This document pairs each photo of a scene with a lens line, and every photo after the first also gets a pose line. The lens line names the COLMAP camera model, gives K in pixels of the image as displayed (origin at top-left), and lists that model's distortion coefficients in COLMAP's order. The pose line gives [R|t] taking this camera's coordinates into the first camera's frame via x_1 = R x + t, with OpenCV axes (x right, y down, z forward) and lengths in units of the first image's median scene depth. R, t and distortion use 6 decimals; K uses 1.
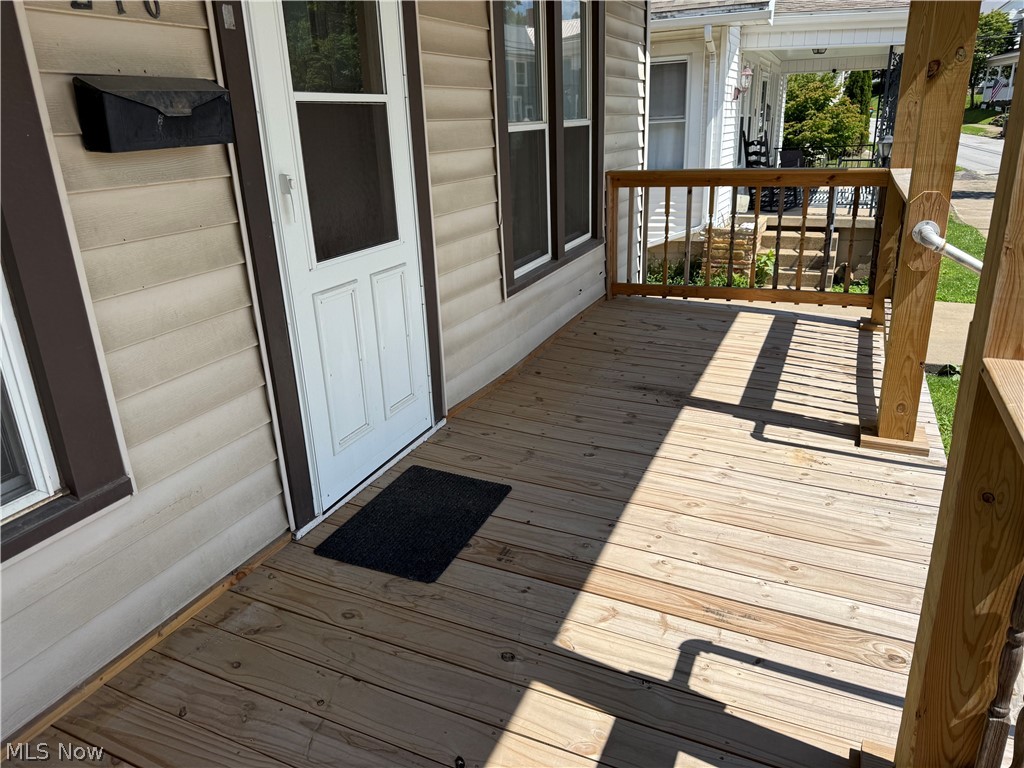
lens RADIAL K [[717.4, 0, 512.0], [0, 717.4, 384.0], [0, 0, 1]] dist [0.089628, -0.128925]
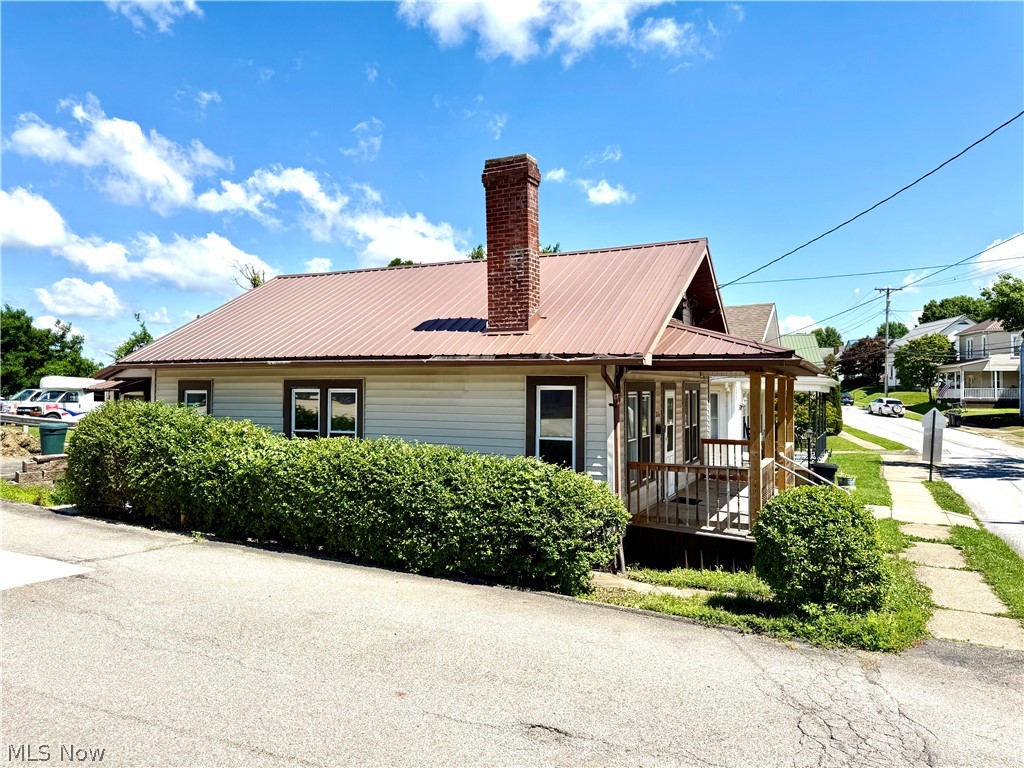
lens RADIAL K [[717.4, 0, 512.0], [0, 717.4, 384.0], [0, 0, 1]] dist [0.089628, -0.128925]
pose [[0.998623, 0.044334, -0.028049, -0.839675], [-0.051278, 0.937793, -0.343387, 0.832989], [0.011080, 0.344352, 0.938775, -2.811497]]
